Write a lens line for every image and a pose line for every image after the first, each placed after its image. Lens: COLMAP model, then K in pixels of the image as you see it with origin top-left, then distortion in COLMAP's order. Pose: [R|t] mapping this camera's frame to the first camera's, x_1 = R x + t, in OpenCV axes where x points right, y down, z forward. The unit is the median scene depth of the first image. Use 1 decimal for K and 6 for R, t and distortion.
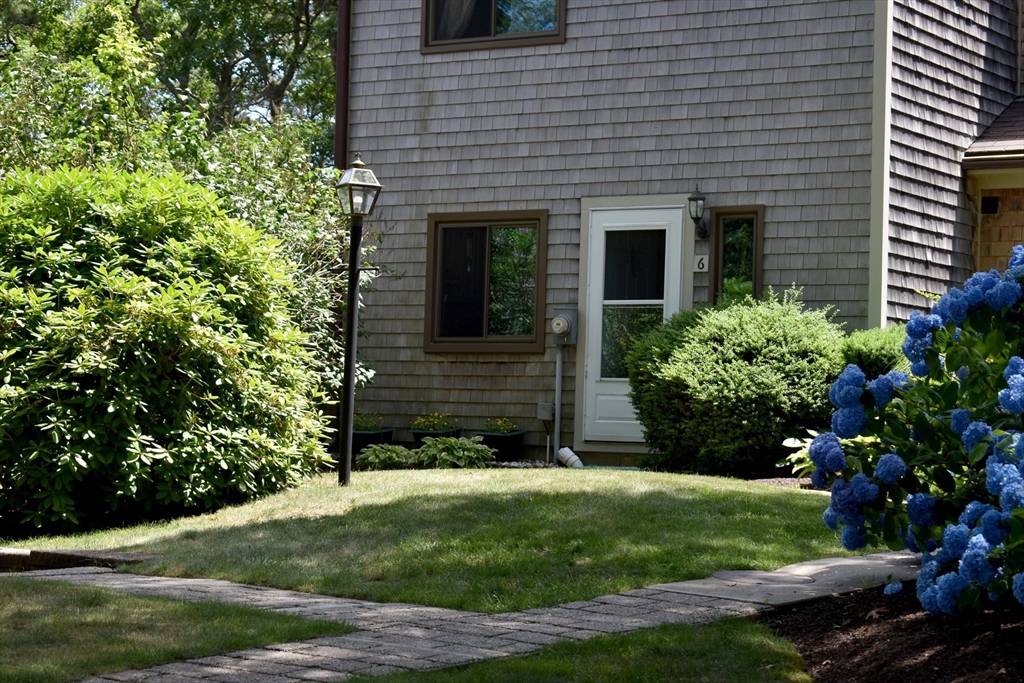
lens RADIAL K [[2378.1, 0, 512.0], [0, 2378.1, 344.2], [0, 0, 1]] dist [0.001325, 0.000000]
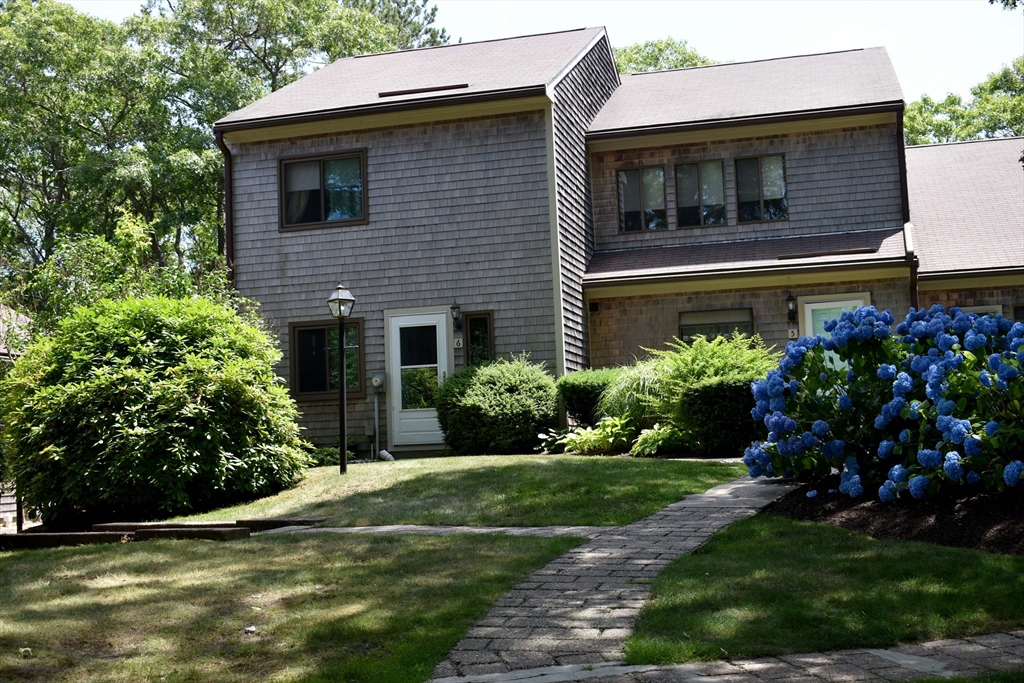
lens RADIAL K [[1262.9, 0, 511.6], [0, 1262.9, 339.2], [0, 0, 1]] dist [-0.154942, 0.000000]
pose [[0.941078, -0.038782, 0.335958, -0.208609], [0.056051, 0.997550, -0.041855, 0.005817], [-0.333512, 0.058219, 0.940947, 0.080735]]
